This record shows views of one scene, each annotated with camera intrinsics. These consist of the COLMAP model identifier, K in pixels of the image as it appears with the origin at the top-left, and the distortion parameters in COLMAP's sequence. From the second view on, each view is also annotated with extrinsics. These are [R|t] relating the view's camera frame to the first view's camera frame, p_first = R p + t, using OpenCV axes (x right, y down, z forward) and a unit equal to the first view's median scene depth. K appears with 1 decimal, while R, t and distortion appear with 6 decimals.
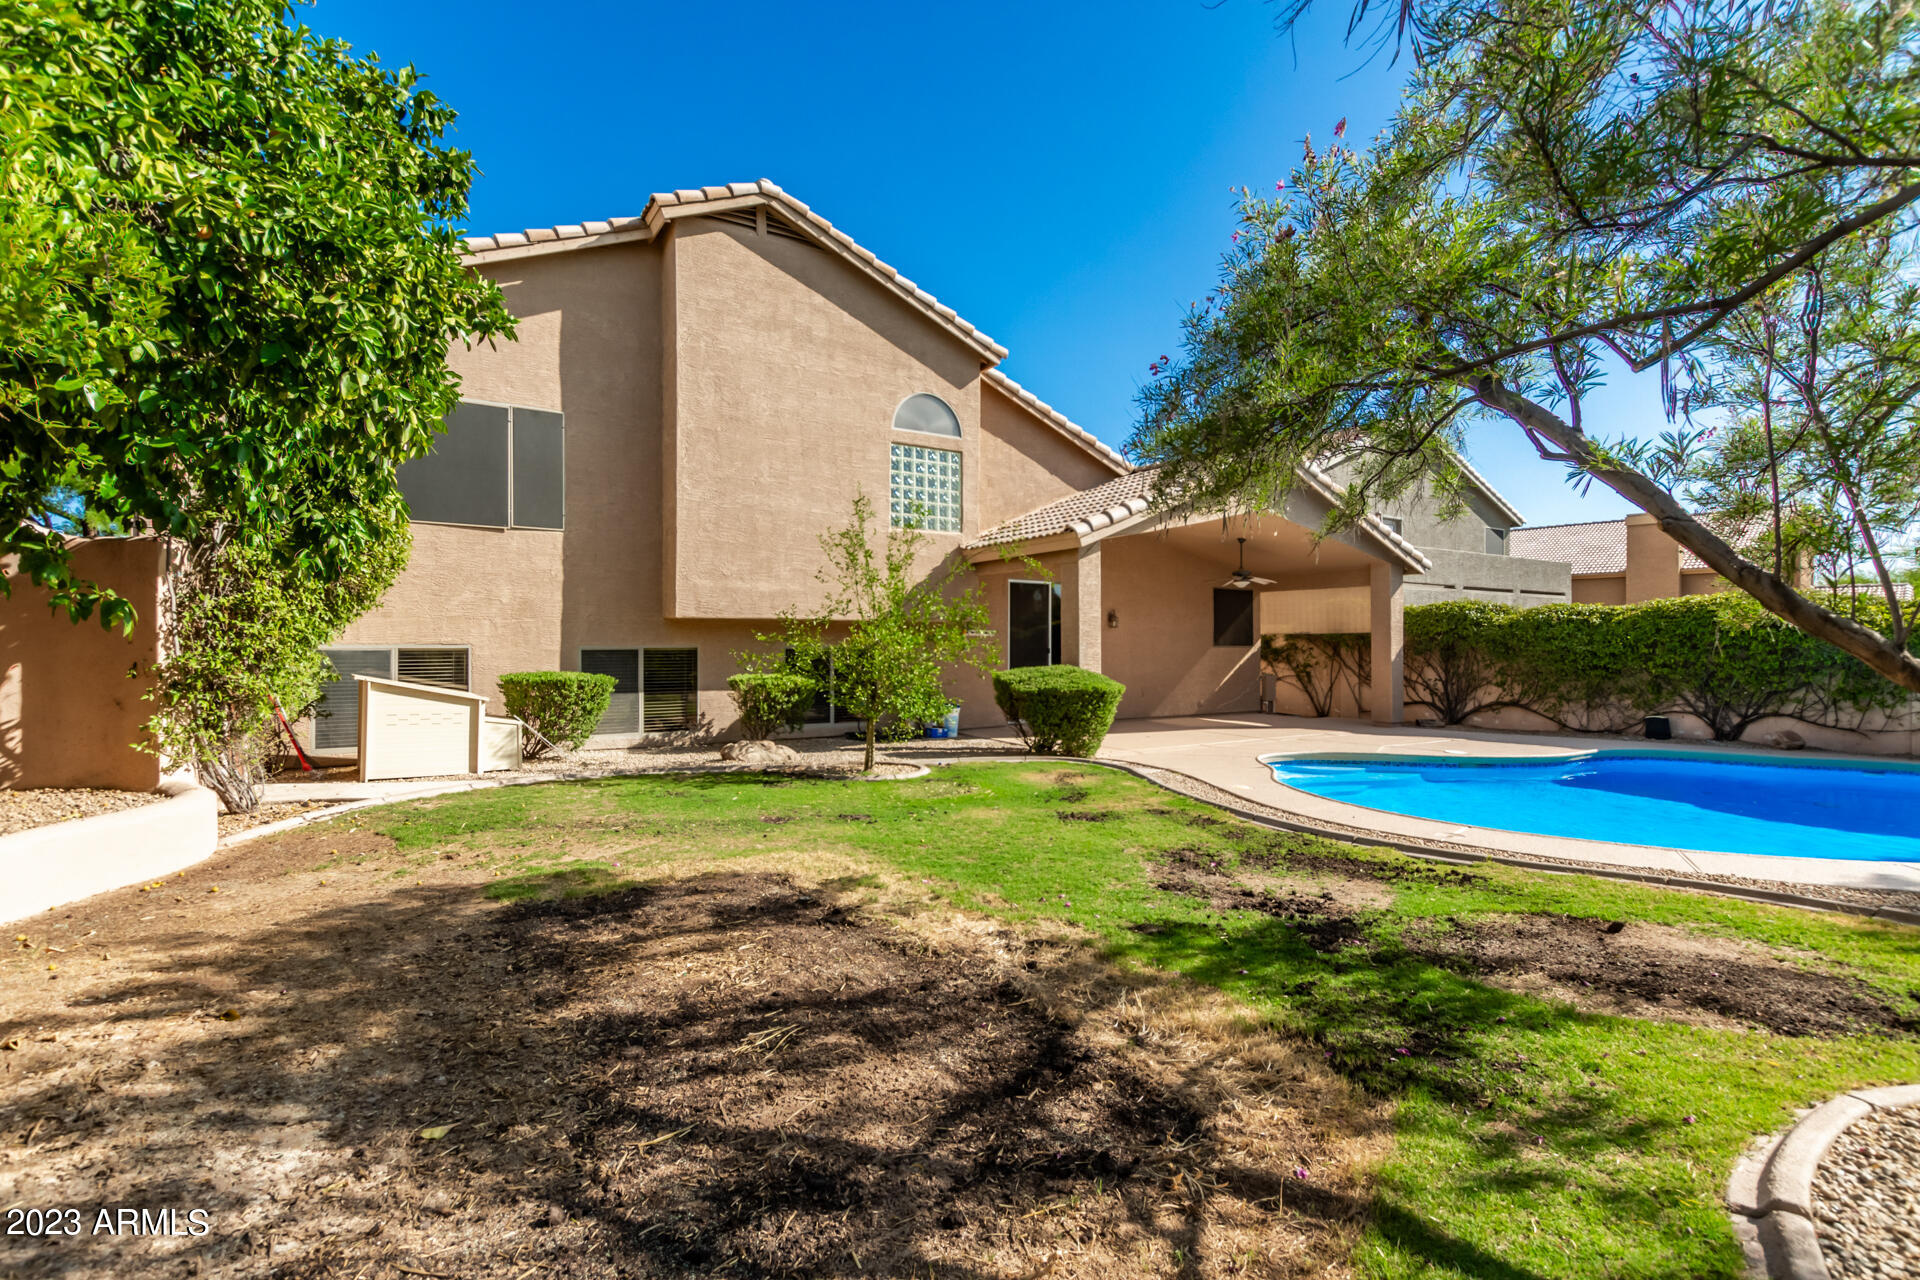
lens RADIAL K [[920.3, 0, 969.8], [0, 920.3, 641.9], [0, 0, 1]] dist [-0.001536, -0.000855]
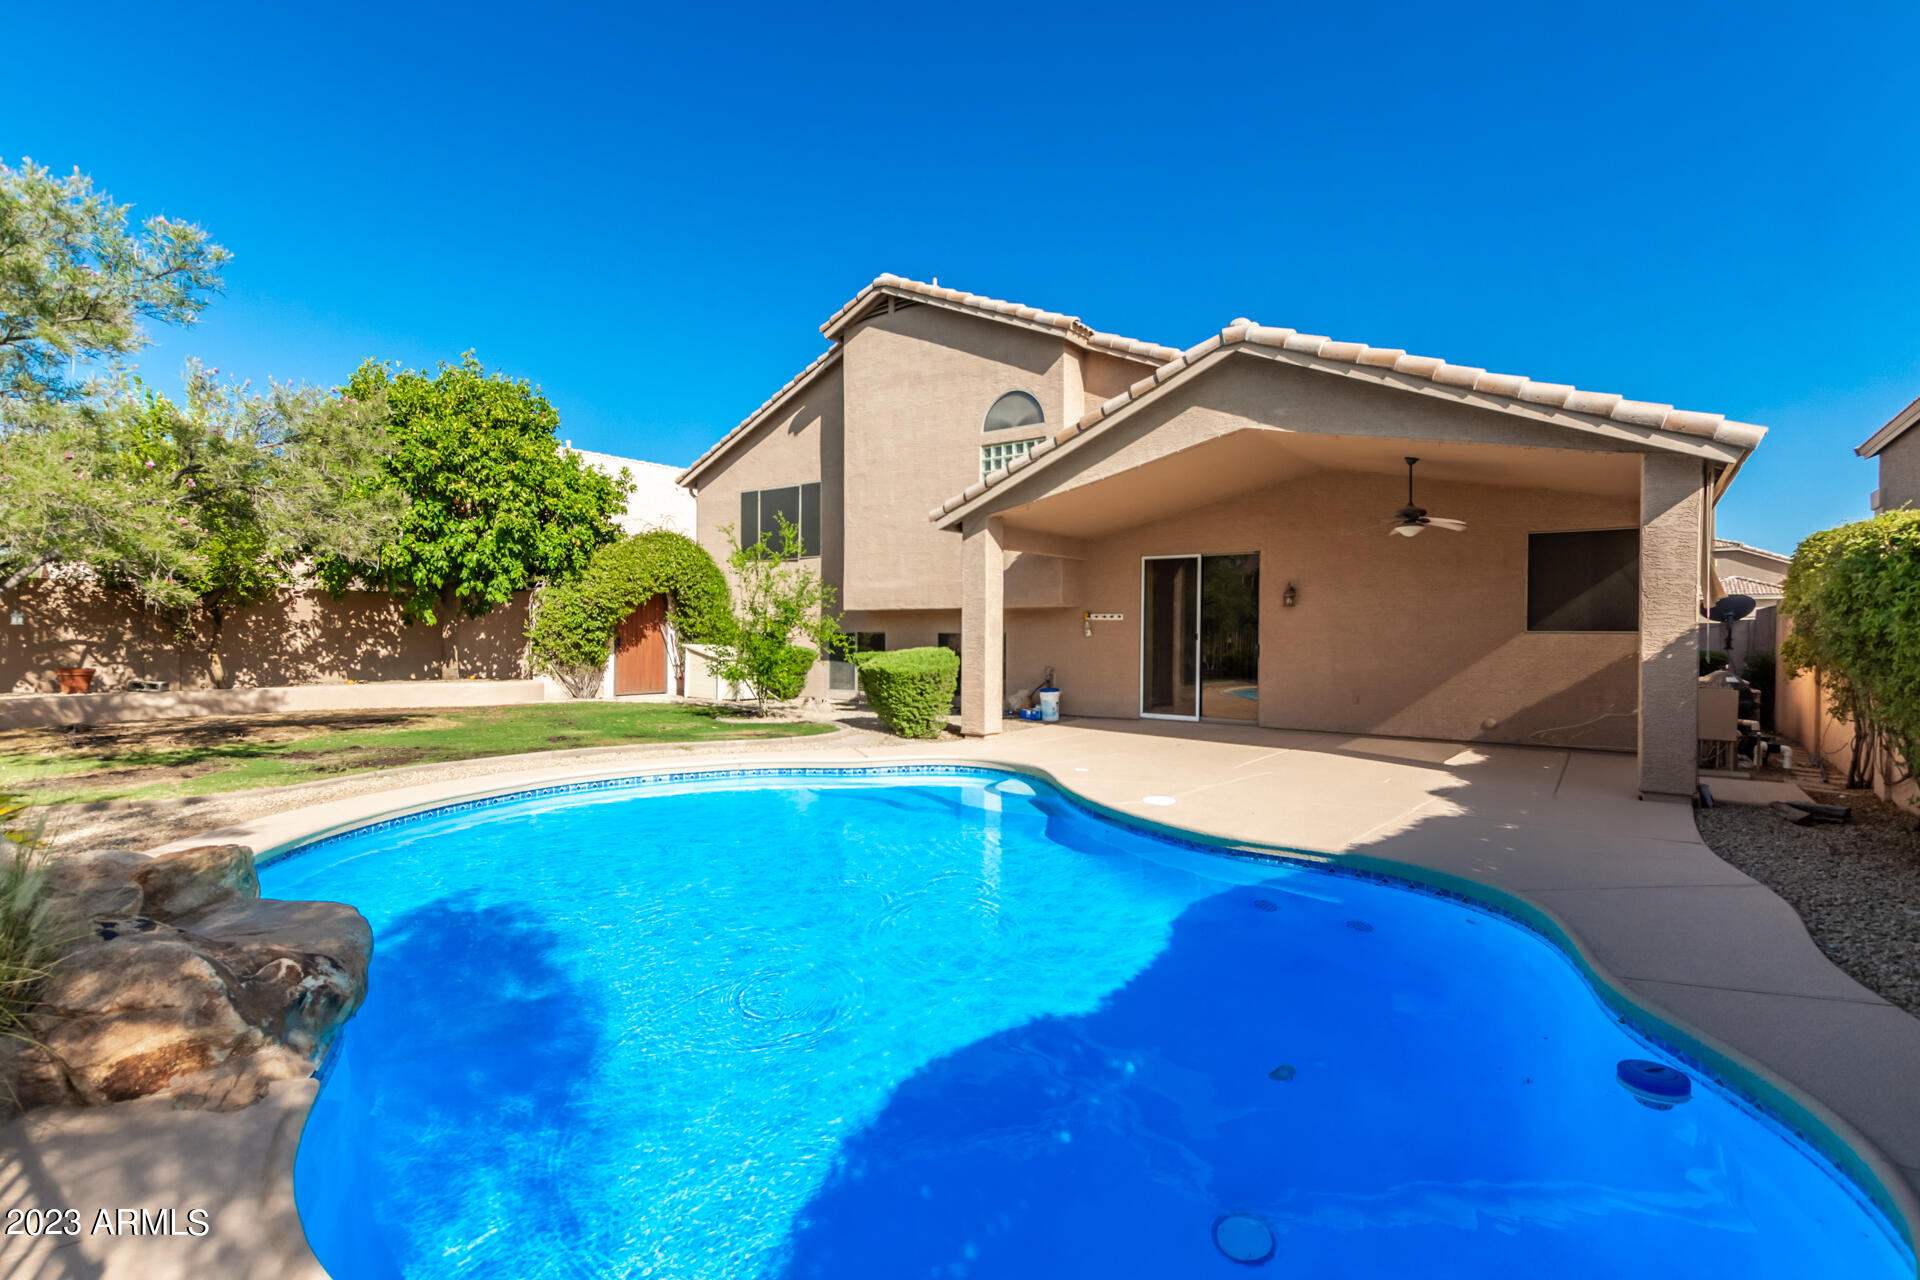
lens RADIAL K [[920.3, 0, 969.8], [0, 920.3, 641.9], [0, 0, 1]] dist [-0.001536, -0.000855]
pose [[0.307980, 0.004273, -0.951383, 1.050742], [-0.004123, 0.999987, 0.003157, 0.016595], [0.951384, 0.002951, 0.307993, 0.705788]]
